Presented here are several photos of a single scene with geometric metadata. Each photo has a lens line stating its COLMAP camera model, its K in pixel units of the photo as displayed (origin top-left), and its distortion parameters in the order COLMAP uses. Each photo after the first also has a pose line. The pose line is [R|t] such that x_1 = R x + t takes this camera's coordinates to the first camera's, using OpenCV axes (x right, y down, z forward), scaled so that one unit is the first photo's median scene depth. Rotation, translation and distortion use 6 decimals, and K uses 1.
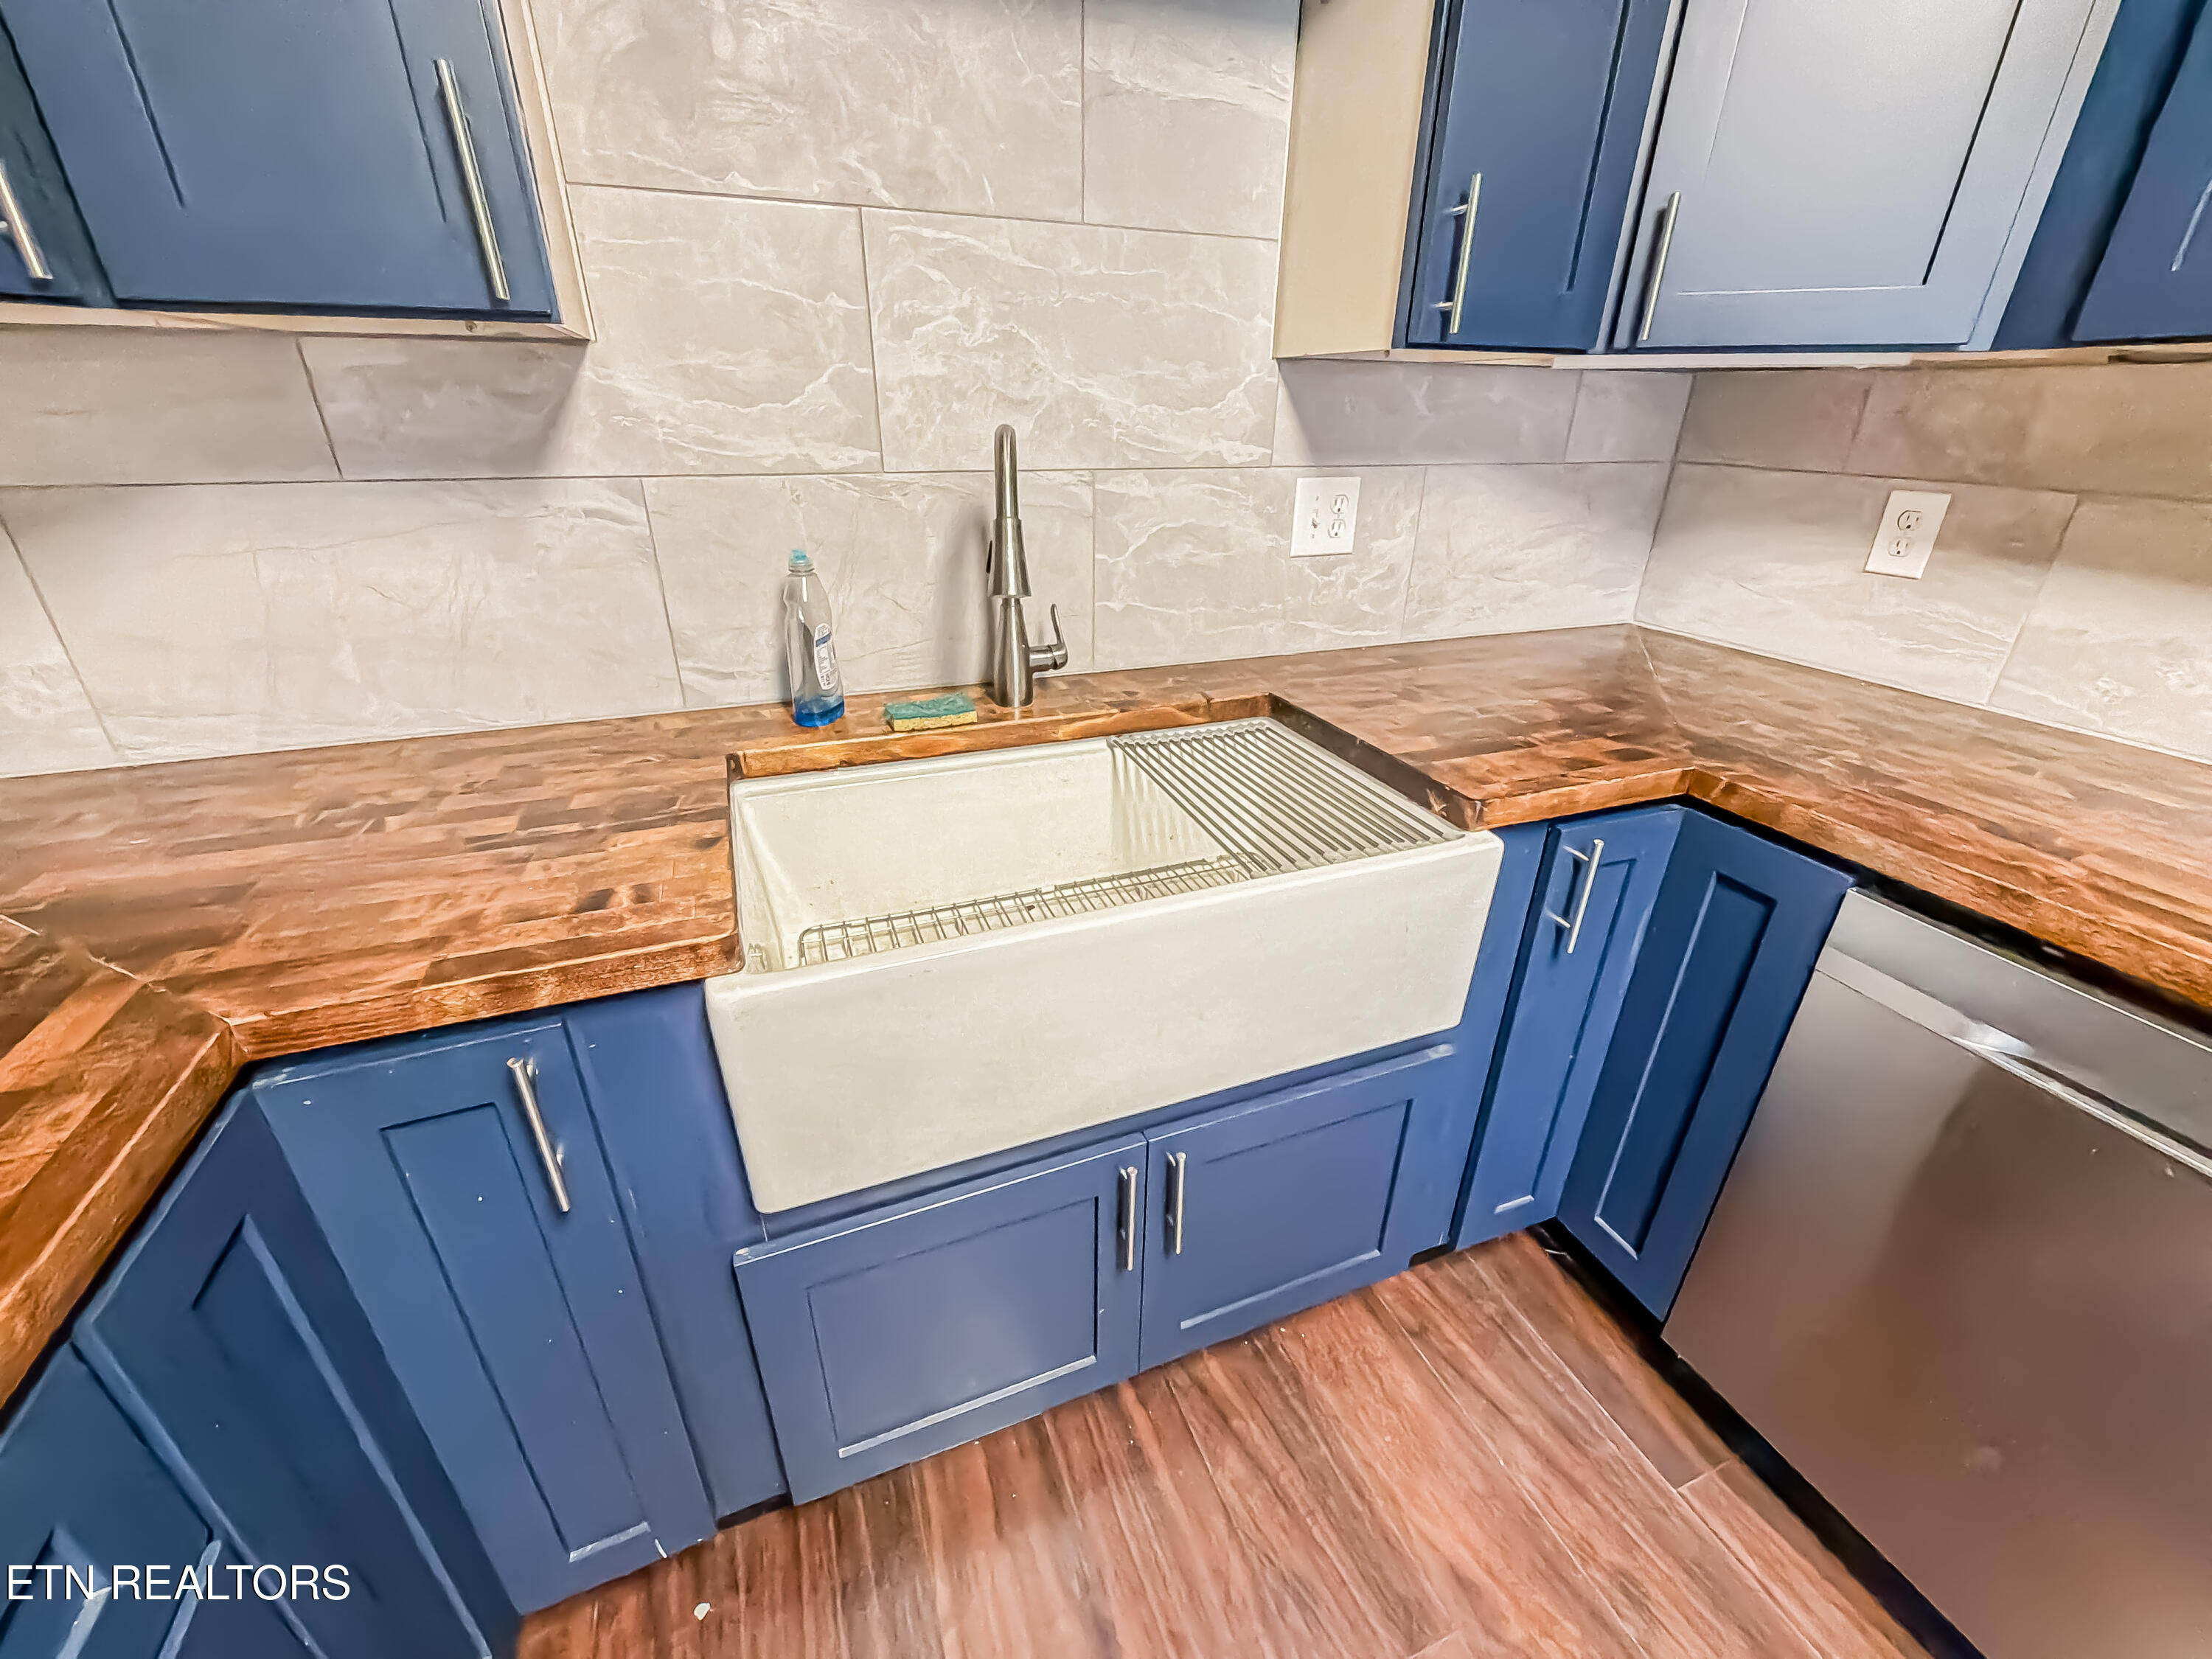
lens RADIAL K [[897.8, 0, 1104.5], [0, 897.8, 833.9], [0, 0, 1]] dist [0.000291, 0.000101]
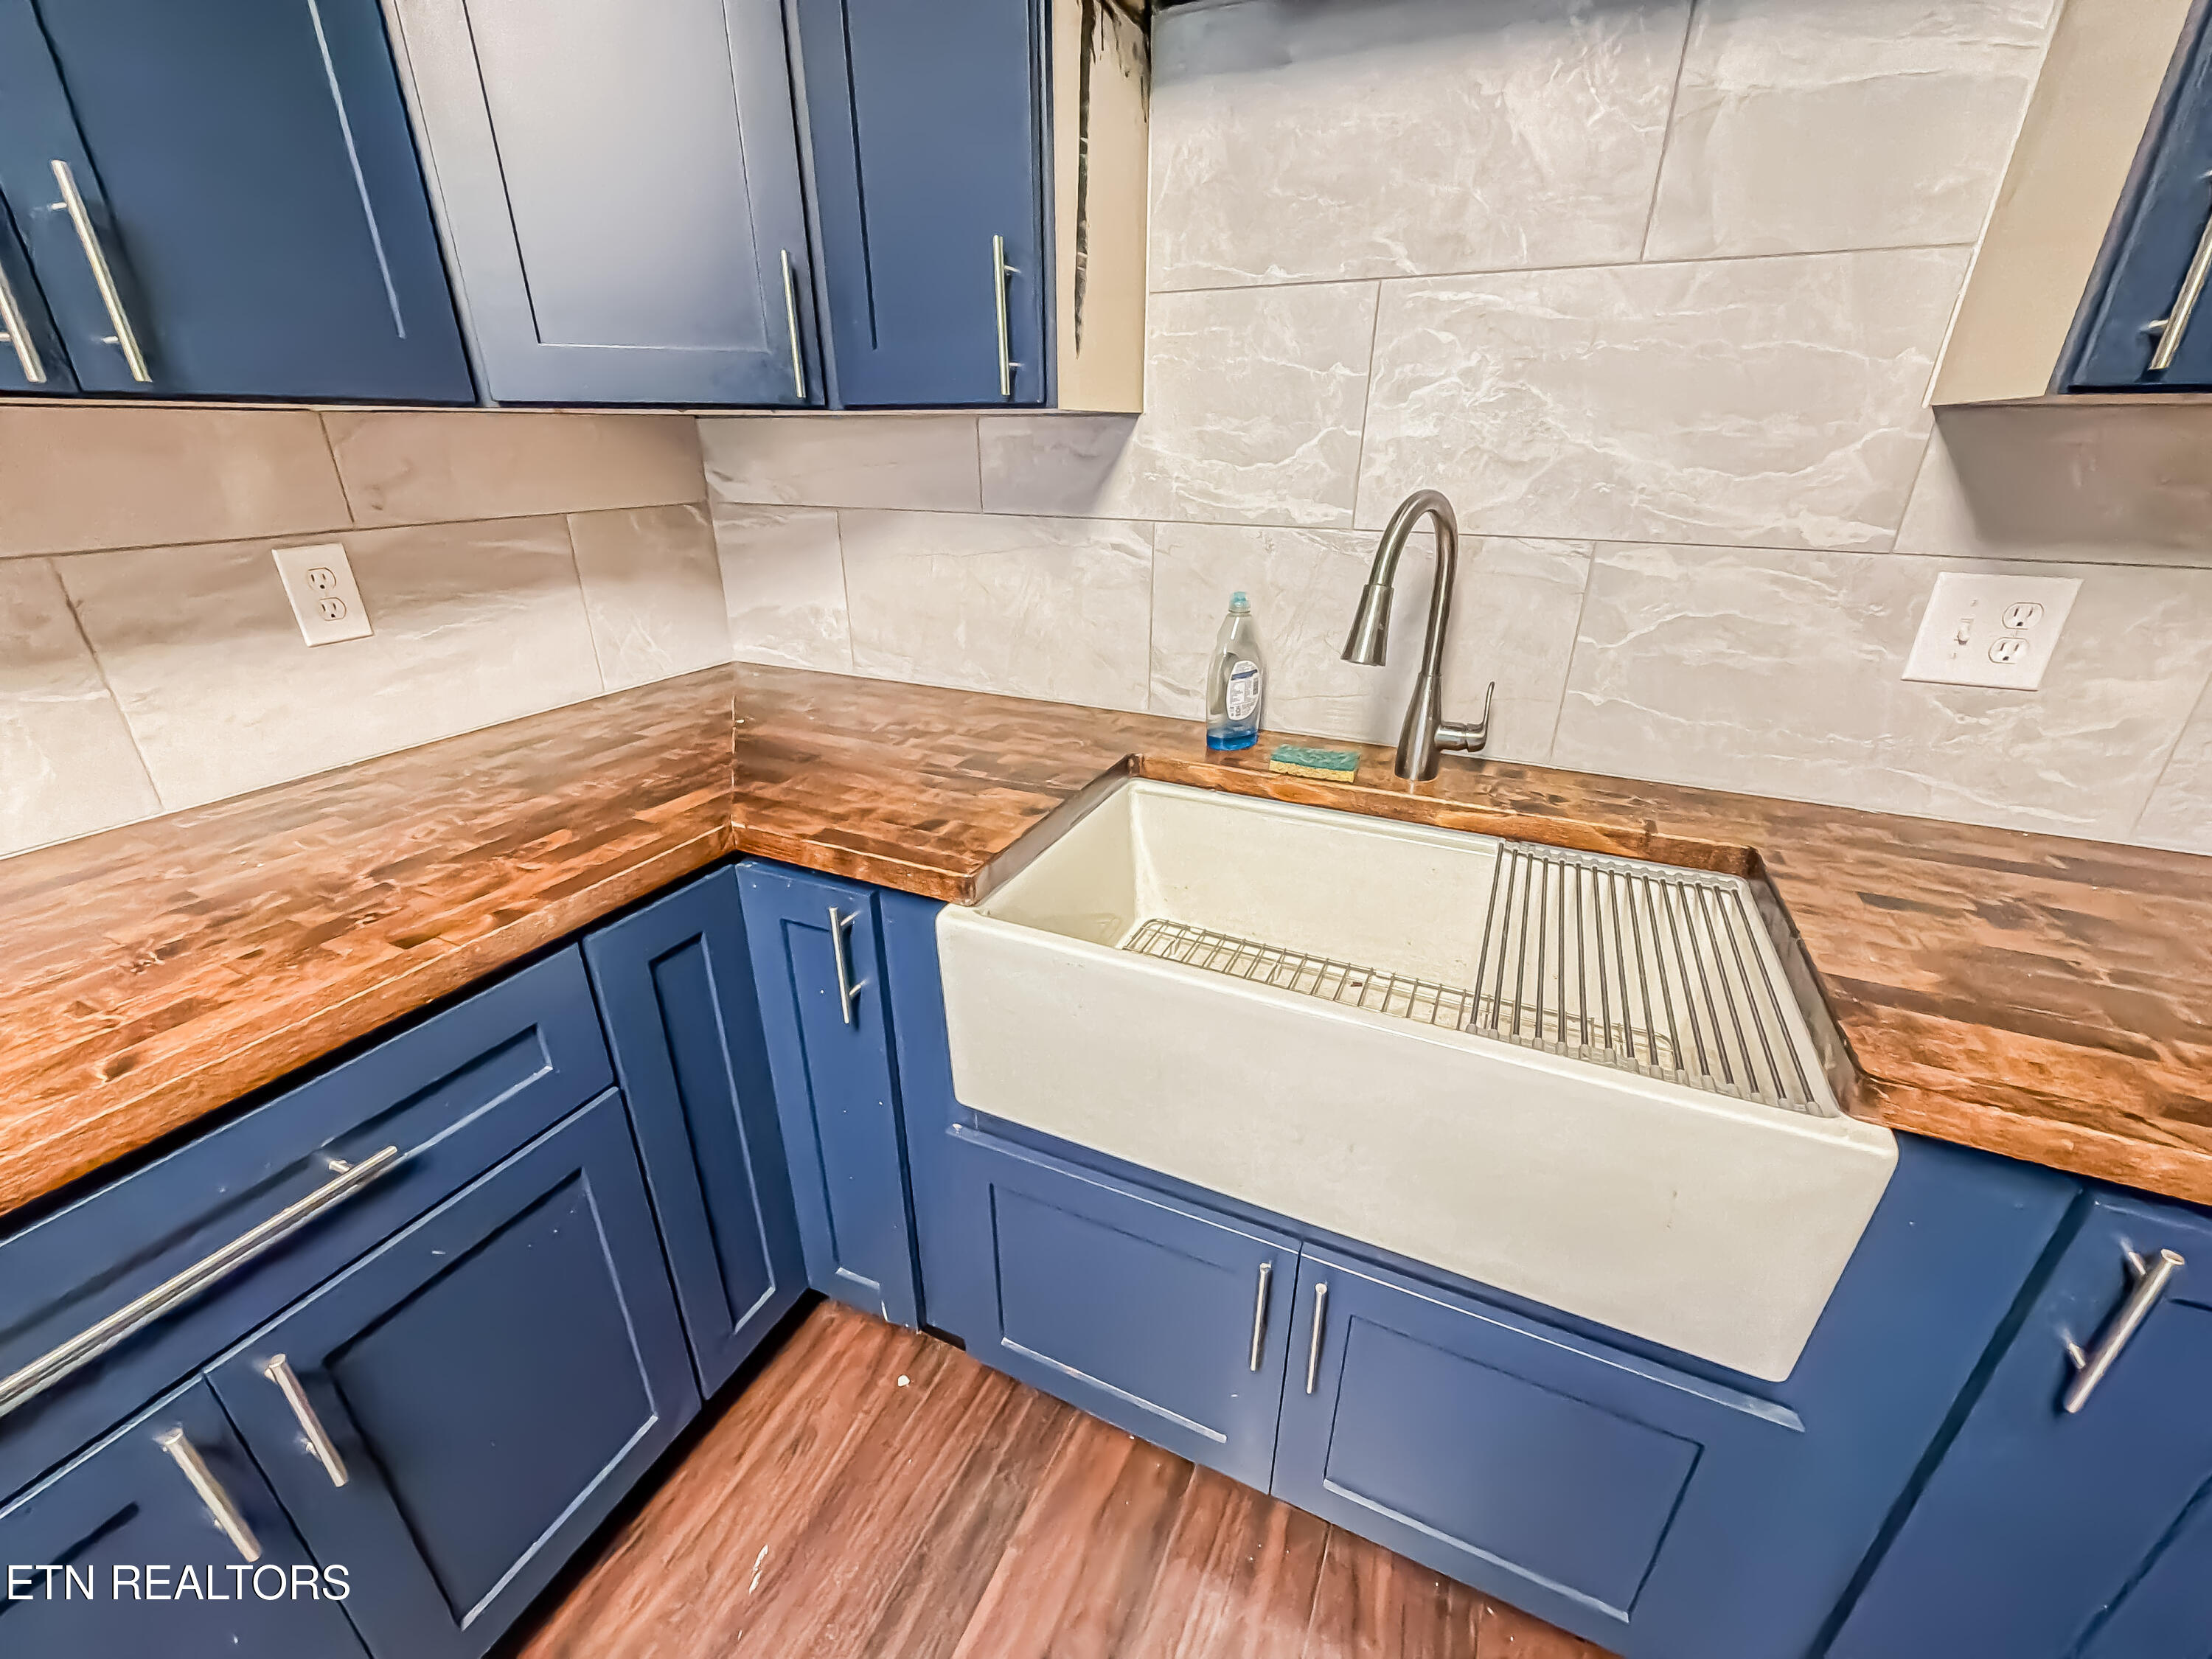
lens RADIAL K [[897.8, 0, 1104.5], [0, 897.8, 833.9], [0, 0, 1]] dist [0.000291, 0.000101]
pose [[0.692050, 0.286966, -0.662358, 0.348012], [-0.310510, 0.946697, 0.085727, -0.073686], [0.651653, 0.146341, 0.744267, 0.101895]]
